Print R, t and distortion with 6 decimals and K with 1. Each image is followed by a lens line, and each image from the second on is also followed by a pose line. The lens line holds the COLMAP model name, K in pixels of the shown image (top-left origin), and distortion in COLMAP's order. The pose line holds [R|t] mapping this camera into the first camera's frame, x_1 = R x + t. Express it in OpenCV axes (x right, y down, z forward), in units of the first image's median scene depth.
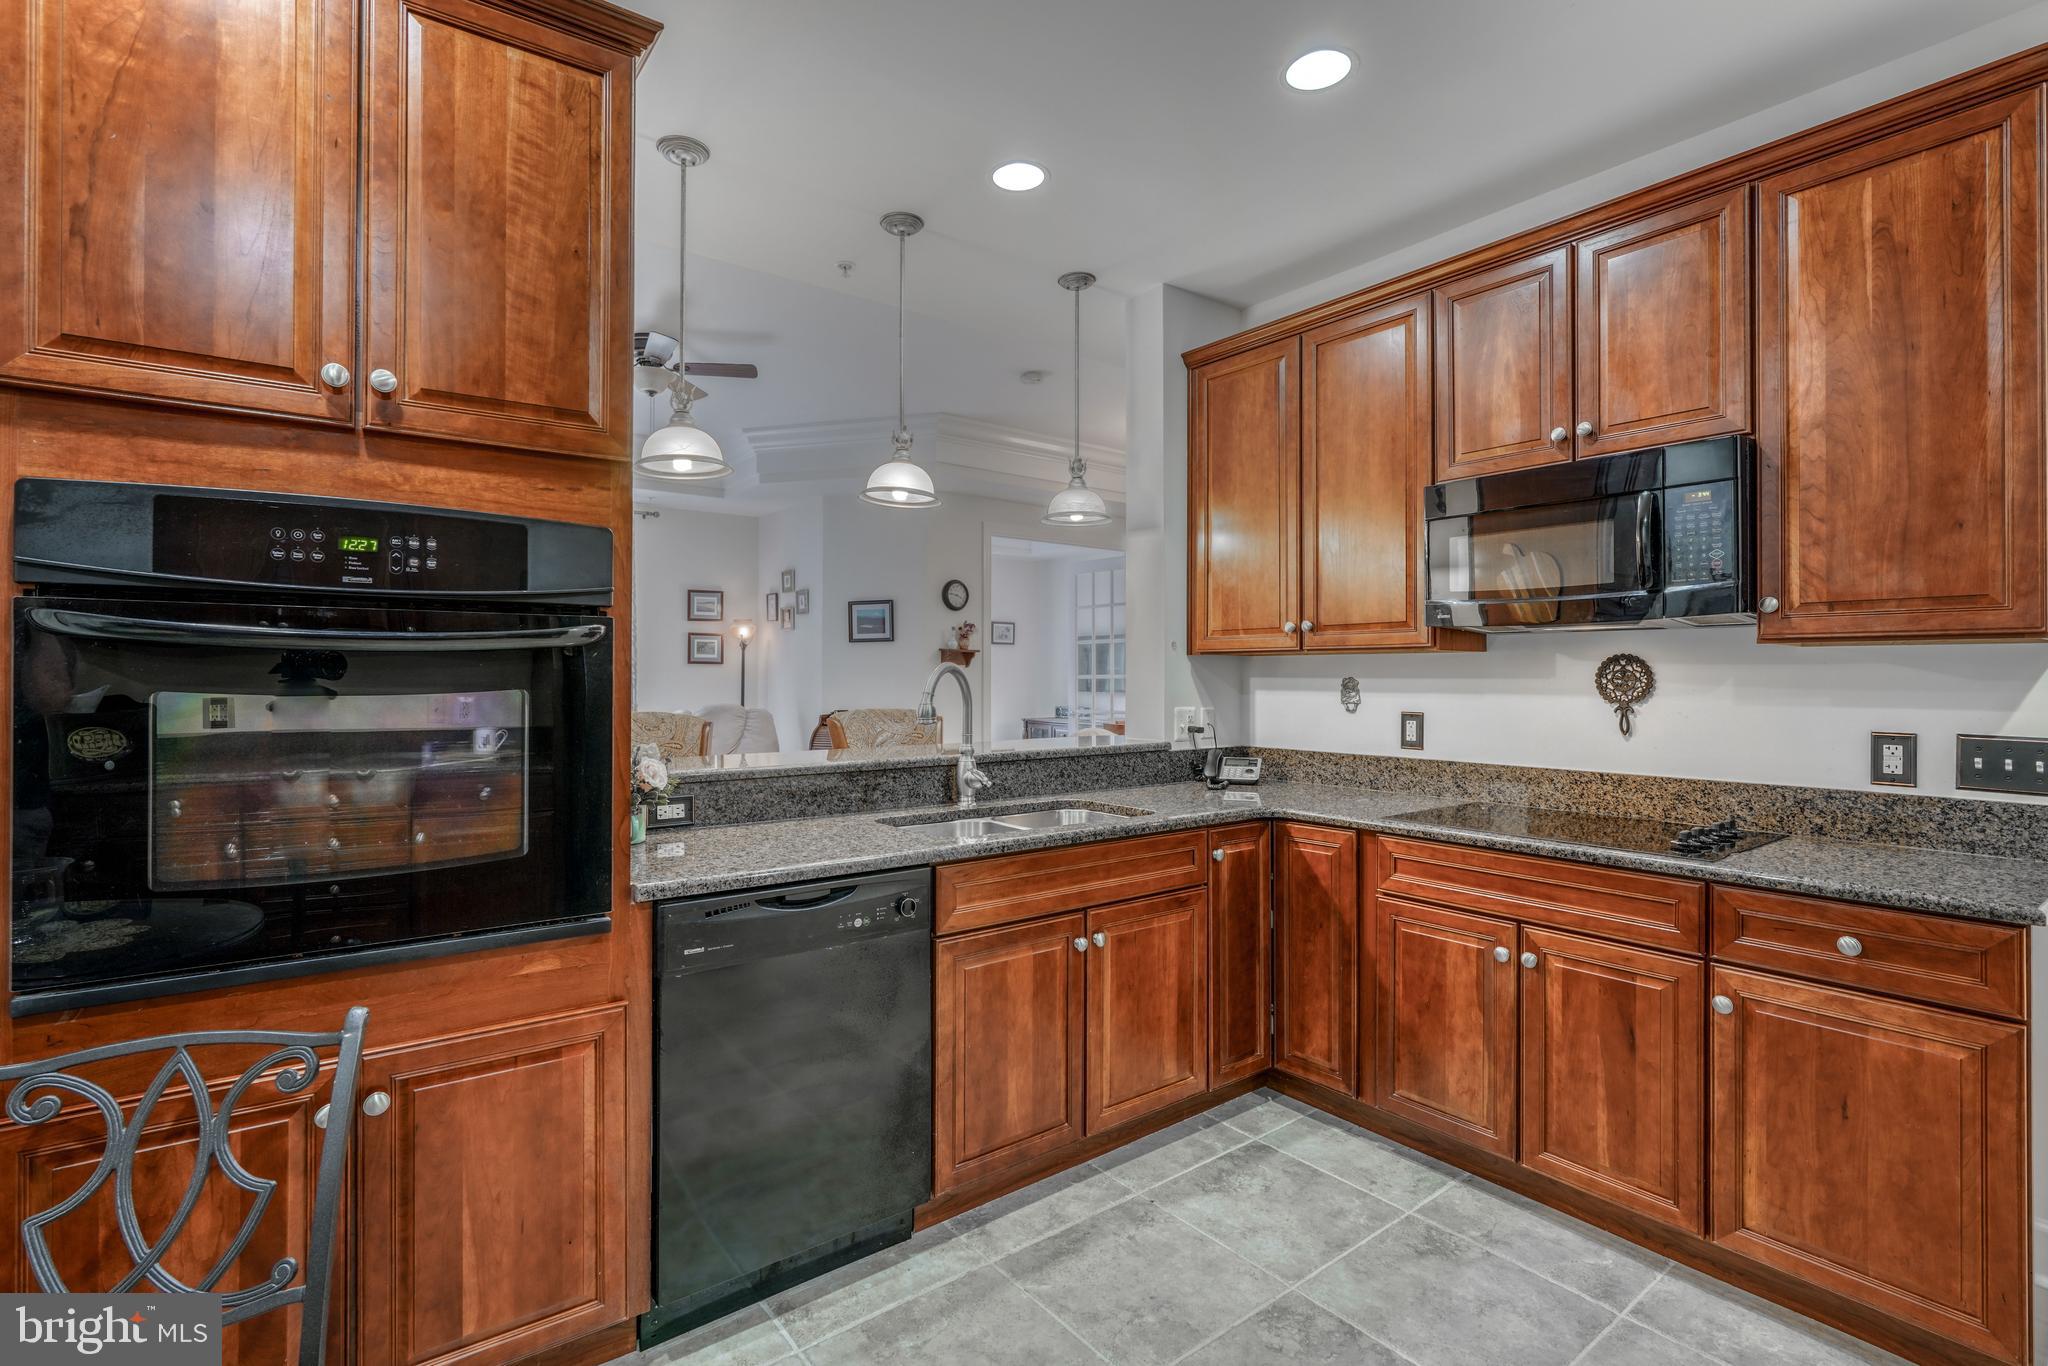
lens RADIAL K [[944.2, 0, 997.1], [0, 944.2, 664.7], [0, 0, 1]] dist [-0.003735, 0.001751]
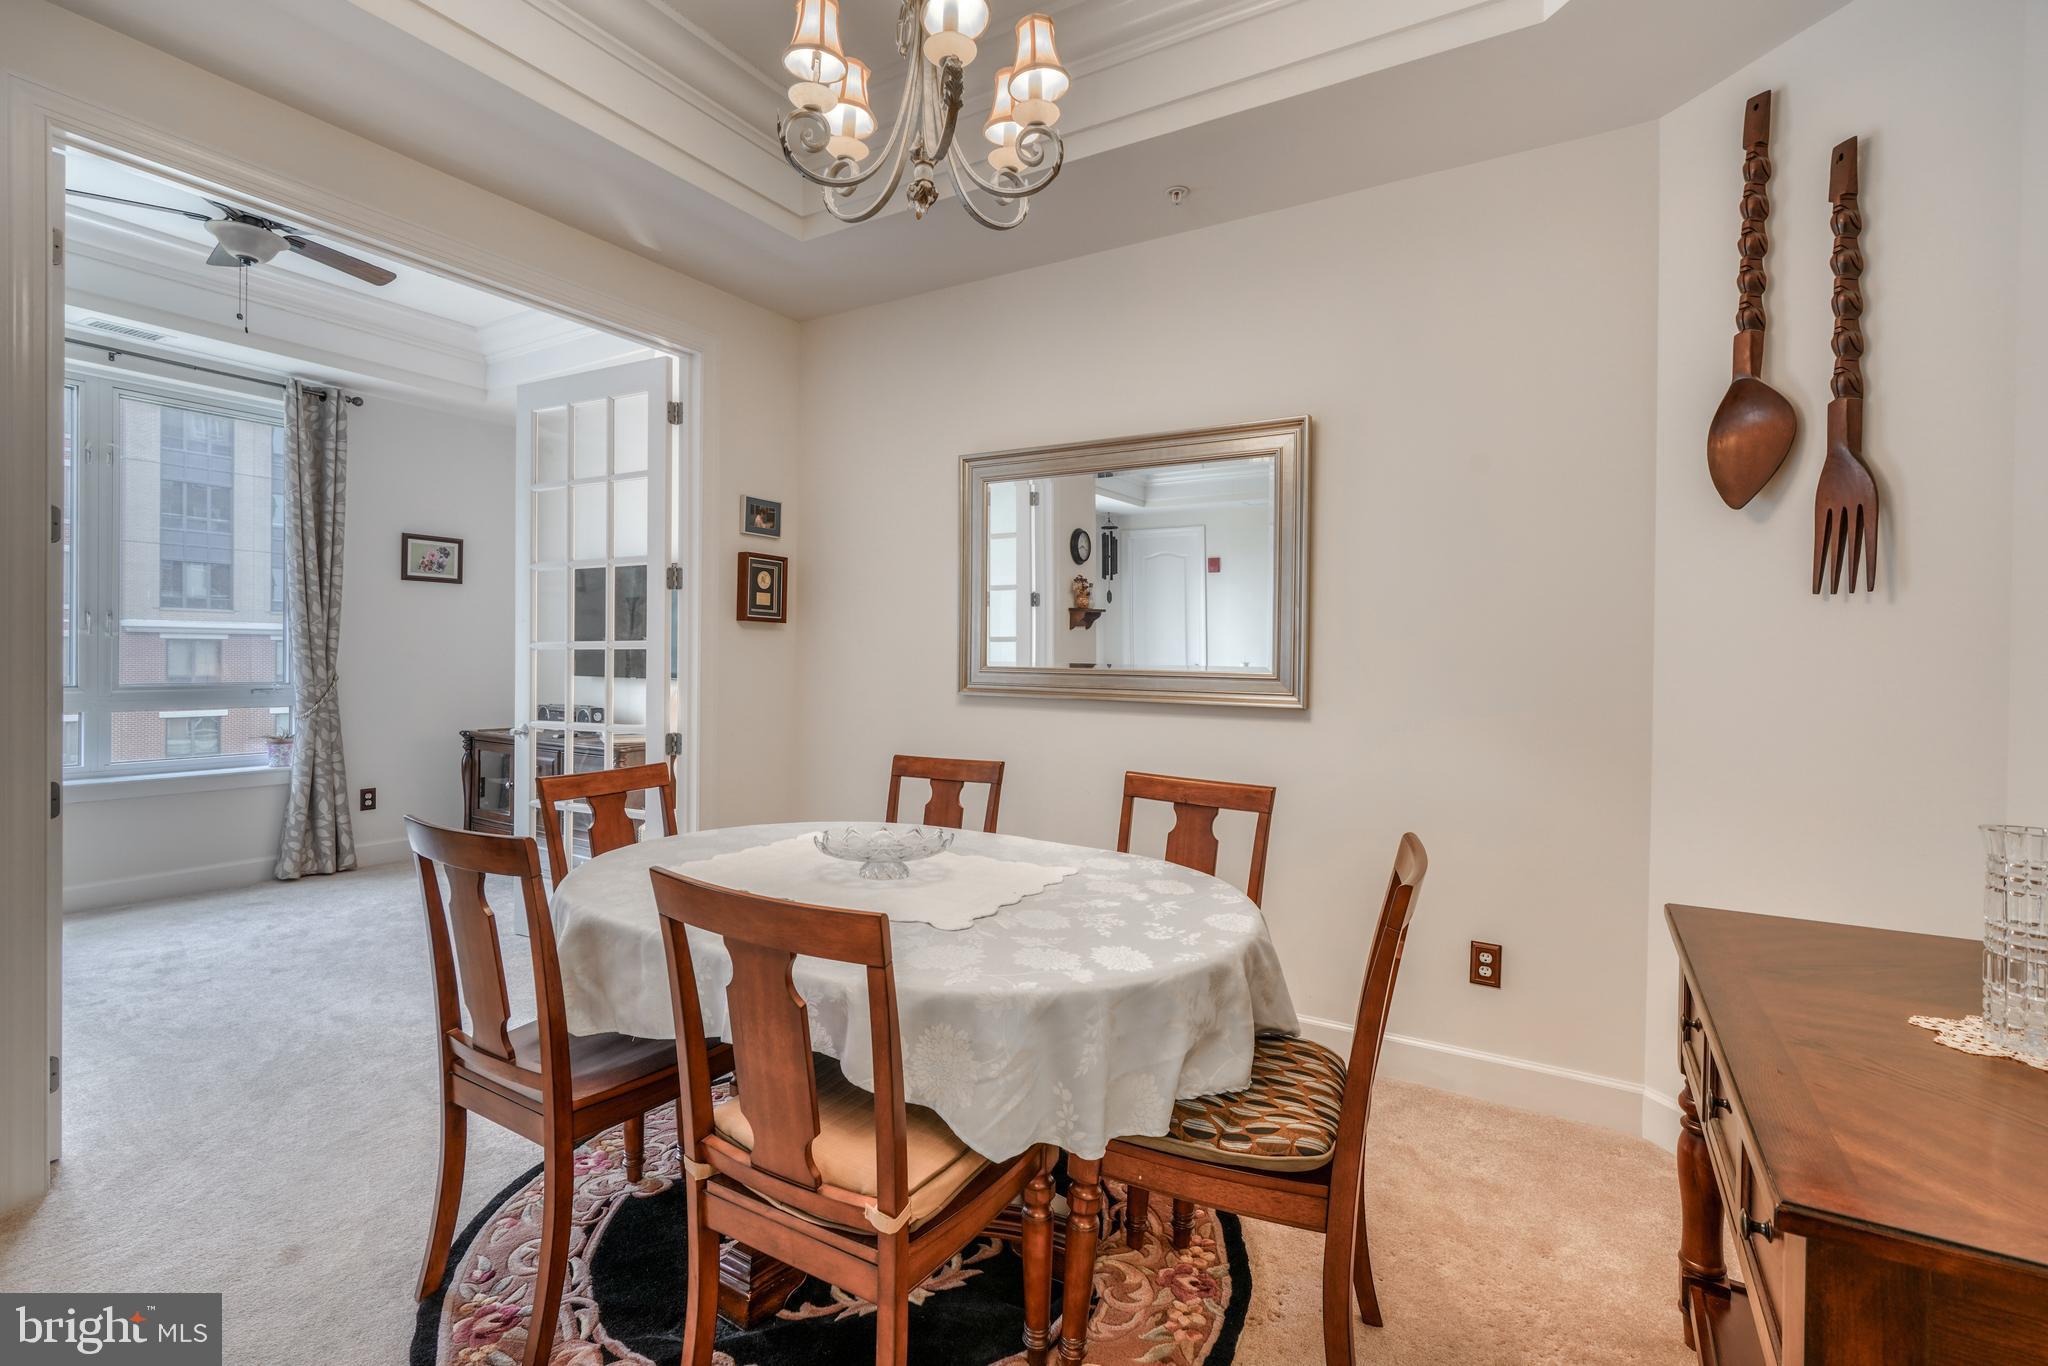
lens RADIAL K [[944.2, 0, 997.1], [0, 944.2, 664.7], [0, 0, 1]] dist [-0.003735, 0.001751]
pose [[0.931104, 0.003039, 0.364742, 0.525064], [-0.013127, 0.999597, 0.025180, 0.035770], [-0.364518, -0.028233, 0.930768, 2.221152]]
